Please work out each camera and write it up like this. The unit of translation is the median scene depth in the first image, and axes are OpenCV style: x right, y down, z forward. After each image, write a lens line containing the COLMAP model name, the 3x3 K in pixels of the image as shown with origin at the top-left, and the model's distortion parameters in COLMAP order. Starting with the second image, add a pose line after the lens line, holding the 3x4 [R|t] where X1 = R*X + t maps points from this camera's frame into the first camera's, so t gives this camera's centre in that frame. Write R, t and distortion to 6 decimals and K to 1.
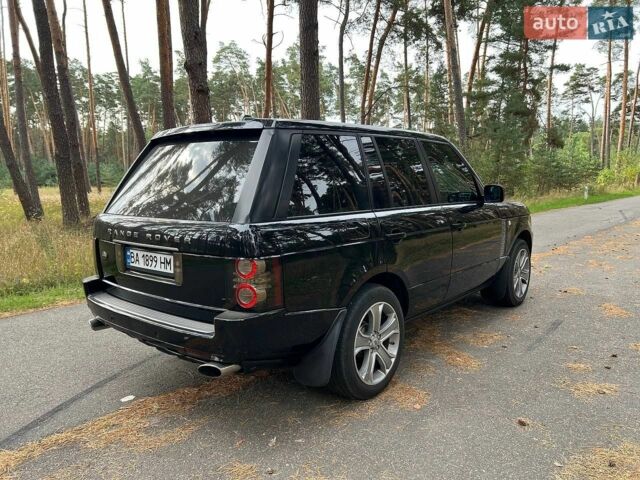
lens RADIAL K [[476.9, 0, 320.0], [0, 476.9, 240.0], [0, 0, 1]] dist [0.002108, 0.000382]
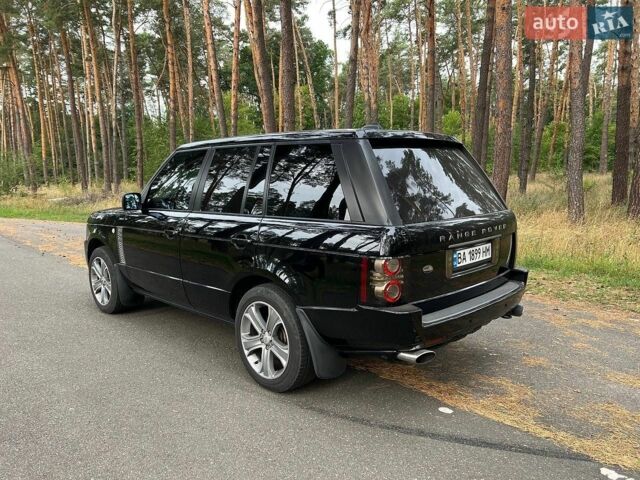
lens RADIAL K [[476.9, 0, 320.0], [0, 476.9, 240.0], [0, 0, 1]] dist [0.002108, 0.000382]
pose [[0.124752, -0.119826, 0.984926, -1.455041], [0.147796, 0.983850, 0.100975, -0.151580], [-0.981118, 0.132972, 0.140447, 1.161747]]
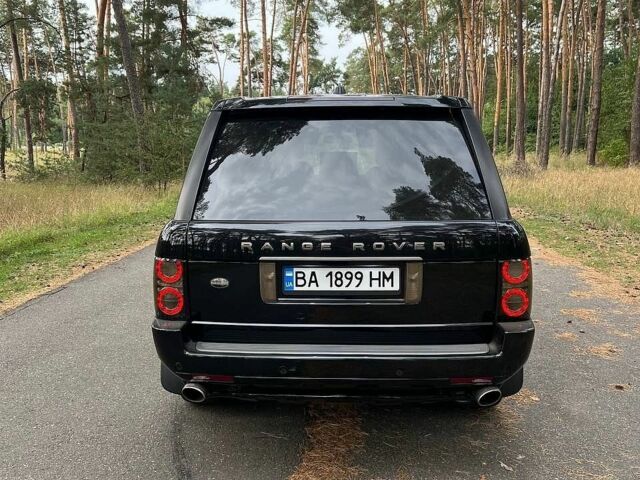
lens RADIAL K [[635.7, 0, 320.0], [0, 635.7, 240.0], [0, 0, 1]] dist [0.003086, -0.006656]
pose [[0.787156, -0.074147, 0.612280, -0.953725], [0.068356, 0.997119, 0.032873, -0.050053], [-0.612954, 0.015977, 0.789957, 0.244807]]
